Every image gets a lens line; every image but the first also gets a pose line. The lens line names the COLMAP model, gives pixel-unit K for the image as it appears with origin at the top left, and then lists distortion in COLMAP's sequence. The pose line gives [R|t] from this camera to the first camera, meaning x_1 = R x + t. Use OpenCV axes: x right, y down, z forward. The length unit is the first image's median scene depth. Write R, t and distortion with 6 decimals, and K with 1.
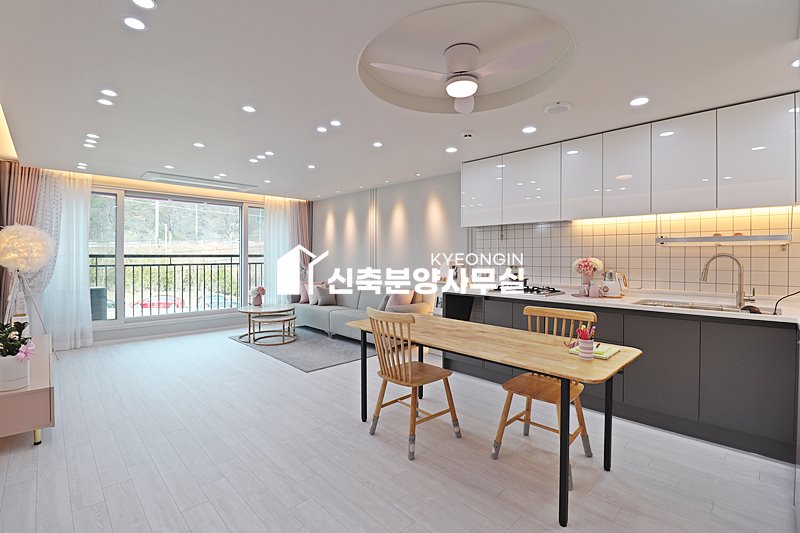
lens RADIAL K [[367.7, 0, 407.3], [0, 367.7, 261.0], [0, 0, 1]] dist [-0.011060, -0.008572]
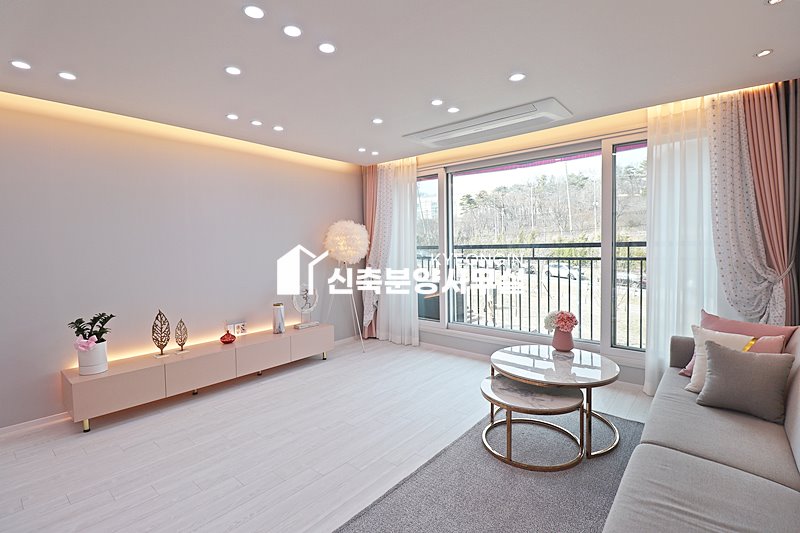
lens RADIAL K [[367.7, 0, 404.3], [0, 367.7, 264.6], [0, 0, 1]] dist [-0.011060, -0.008572]
pose [[0.094425, 0.044931, -0.994518, 0.053990], [0.005291, 0.998944, 0.045633, -0.015906], [0.995518, -0.009571, 0.094087, 0.965588]]
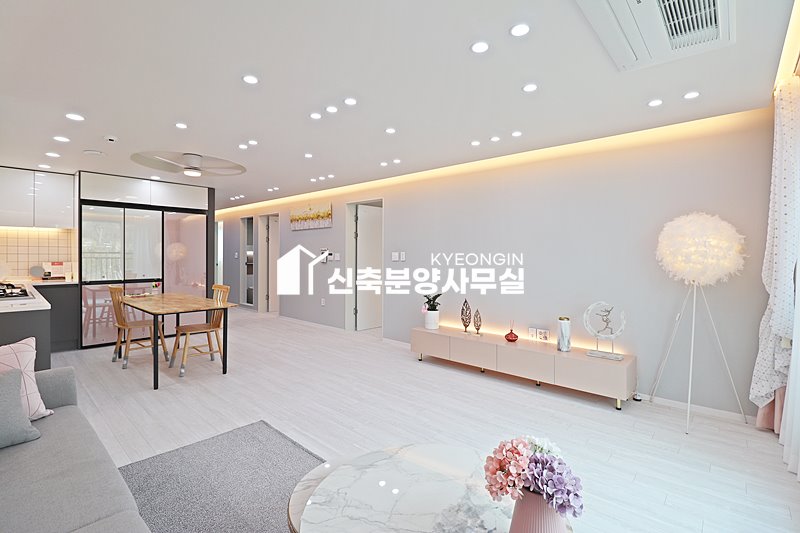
lens RADIAL K [[367.7, 0, 404.1], [0, 367.7, 262.3], [0, 0, 1]] dist [-0.011060, -0.008572]
pose [[-0.997991, -0.009630, -0.062626, -0.435827], [-0.011491, 0.999501, 0.029425, -0.021660], [0.062311, 0.030085, -0.997603, 1.487204]]
